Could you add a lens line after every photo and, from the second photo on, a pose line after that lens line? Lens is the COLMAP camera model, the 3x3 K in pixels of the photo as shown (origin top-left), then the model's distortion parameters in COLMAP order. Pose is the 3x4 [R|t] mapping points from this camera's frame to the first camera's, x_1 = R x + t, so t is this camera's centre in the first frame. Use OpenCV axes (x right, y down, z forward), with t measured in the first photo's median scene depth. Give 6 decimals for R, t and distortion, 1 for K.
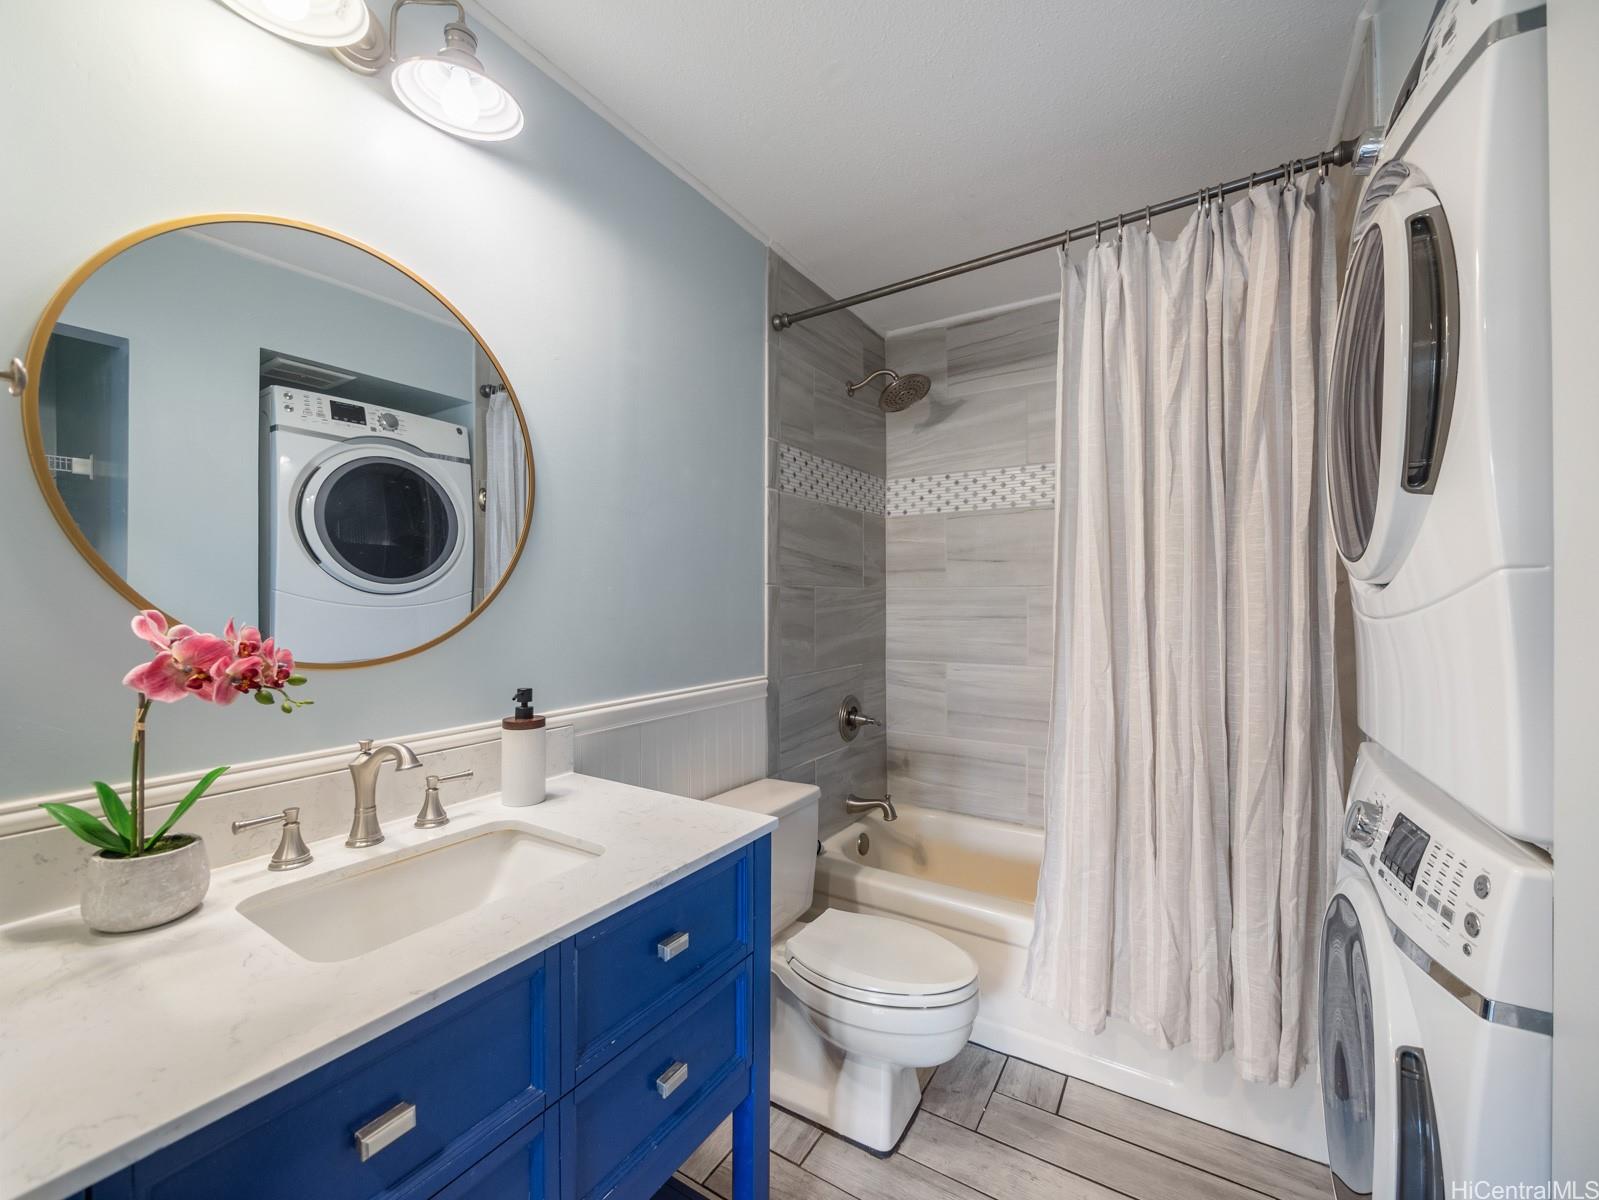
lens RADIAL K [[671.1, 0, 804.6], [0, 671.1, 598.1], [0, 0, 1]] dist [-0.007599, 0.002286]
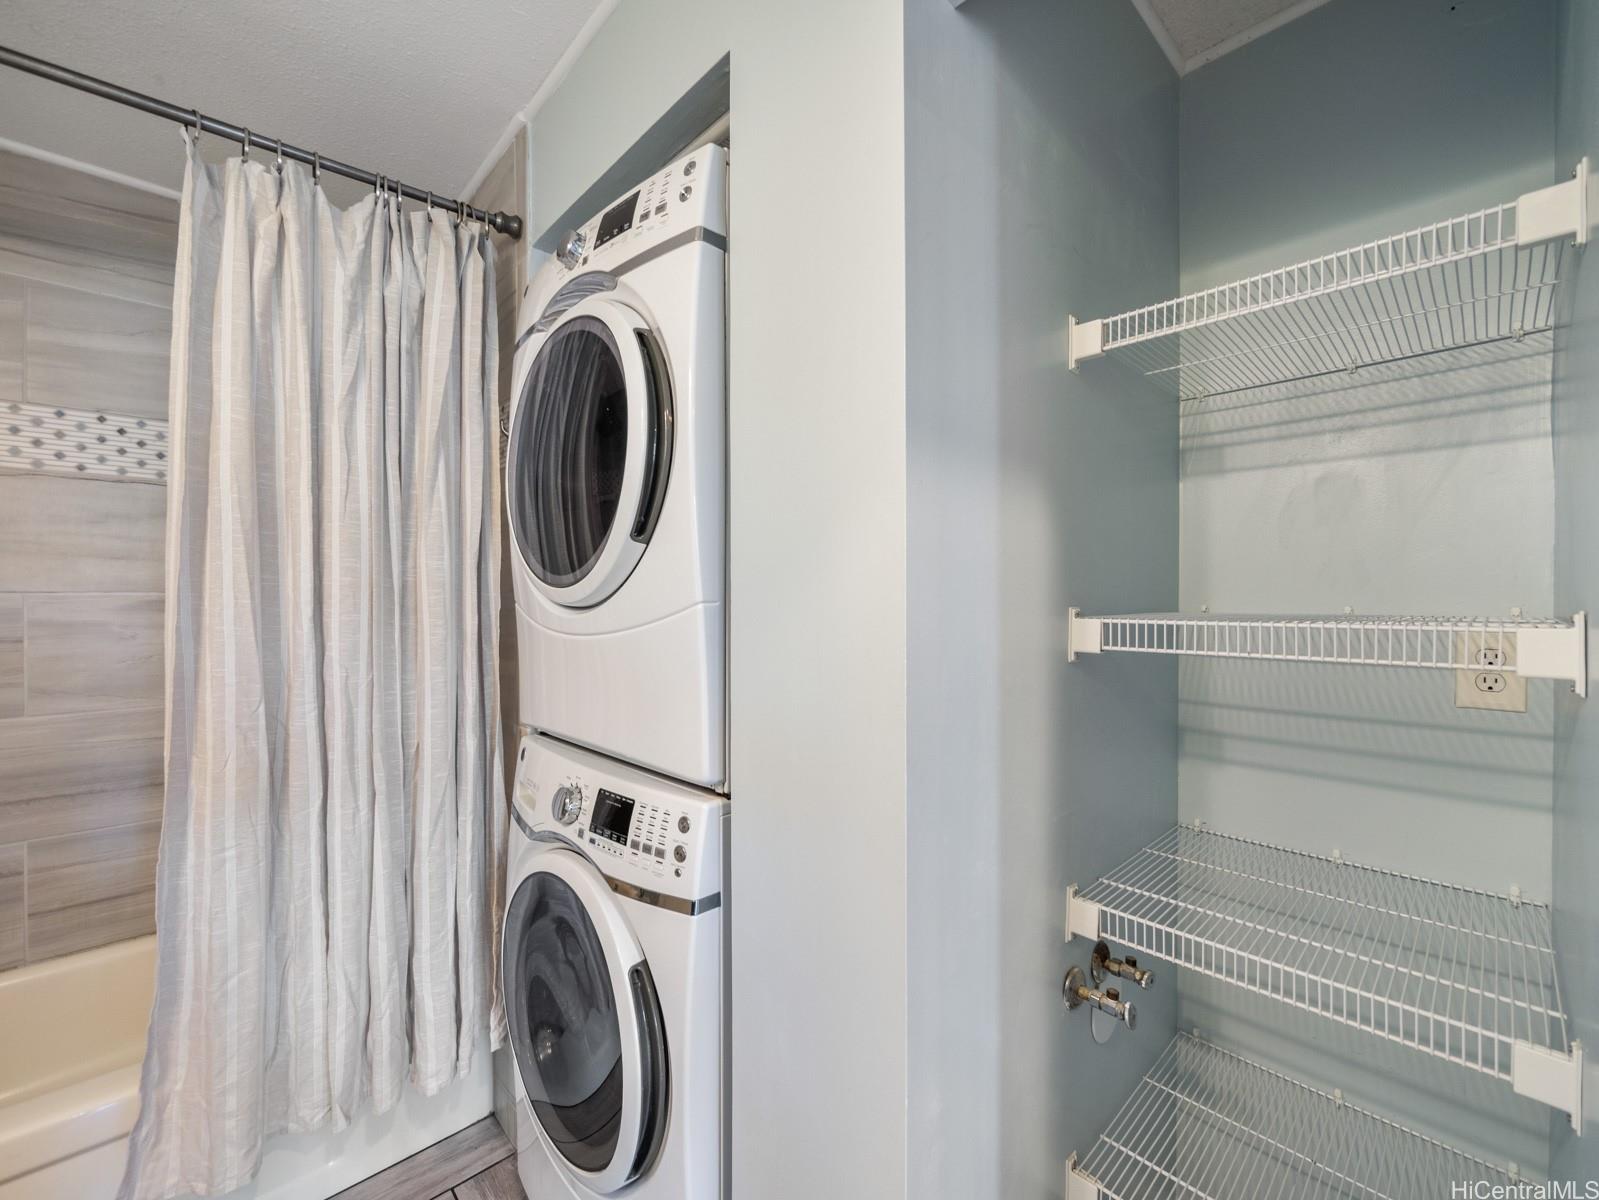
lens RADIAL K [[671.1, 0, 802.3], [0, 671.1, 598.1], [0, 0, 1]] dist [-0.007599, 0.002286]
pose [[0.258164, -0.000562, 0.966101, -0.153773], [-0.004776, 0.999987, 0.001858, -0.028412], [-0.966089, -0.005094, 0.258158, 0.195519]]
